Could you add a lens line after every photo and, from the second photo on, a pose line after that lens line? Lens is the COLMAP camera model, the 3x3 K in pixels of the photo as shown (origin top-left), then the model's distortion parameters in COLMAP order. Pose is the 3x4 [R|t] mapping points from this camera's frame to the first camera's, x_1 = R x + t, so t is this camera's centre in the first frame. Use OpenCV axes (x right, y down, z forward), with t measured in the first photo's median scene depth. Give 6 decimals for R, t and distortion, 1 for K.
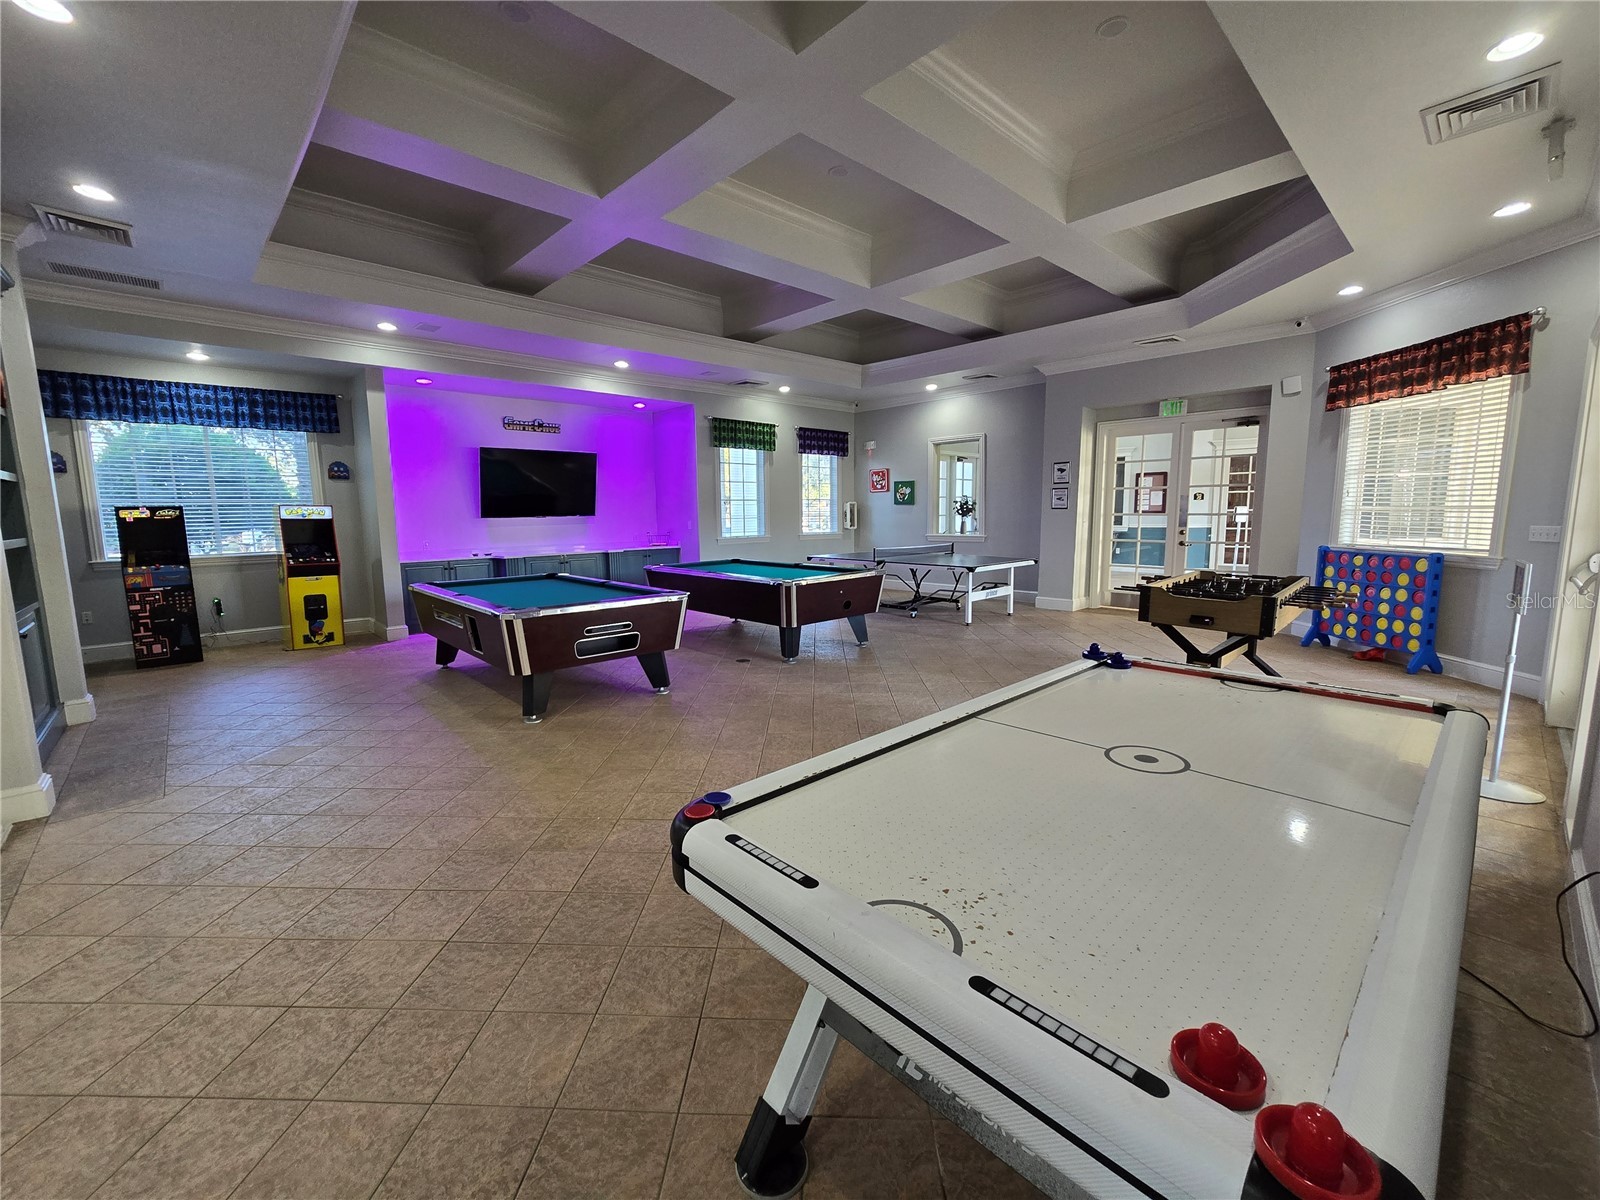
lens RADIAL K [[654.8, 0, 800.2], [0, 654.8, 597.6], [0, 0, 1]] dist [-0.002752, -0.000665]
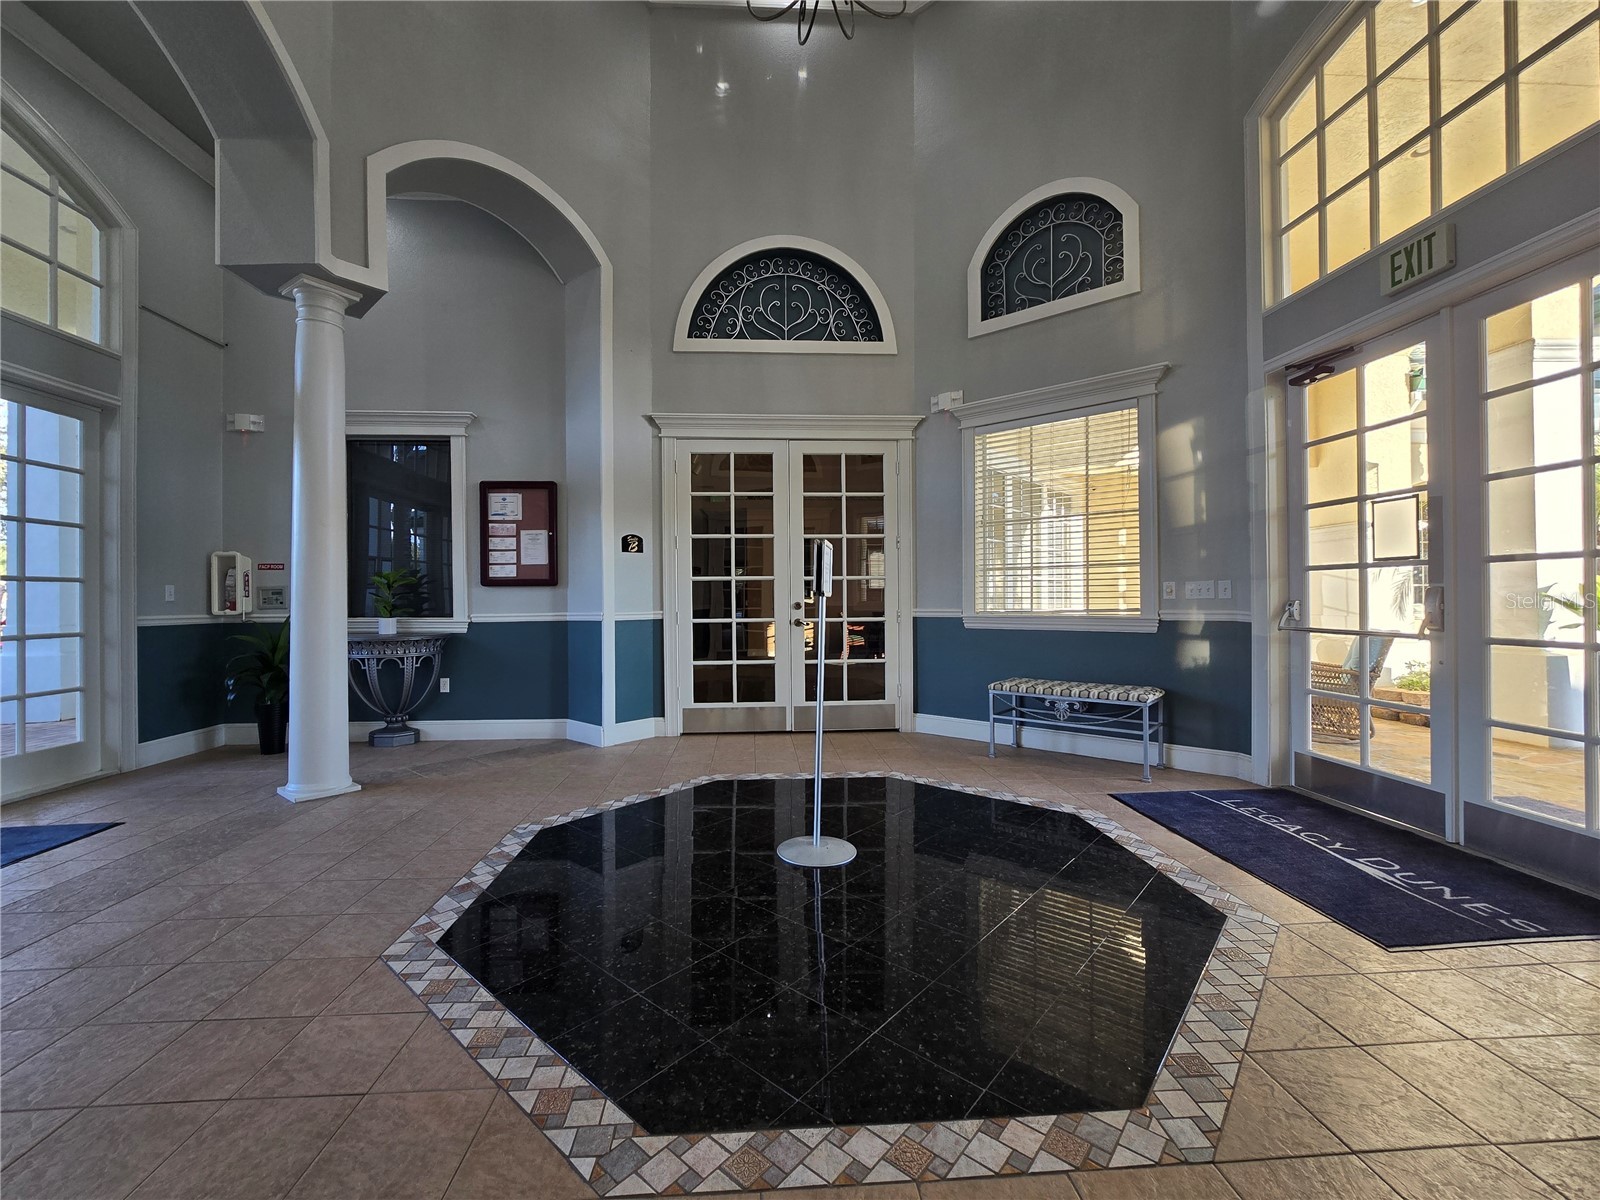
lens RADIAL K [[654.8, 0, 798.2], [0, 654.8, 599.3], [0, 0, 1]] dist [-0.002752, -0.000665]
pose [[0.633807, 0.010481, 0.773420, 0.340695], [0.100258, 0.990360, -0.095581, -0.067261], [-0.766966, 0.138122, 0.626646, 0.634179]]
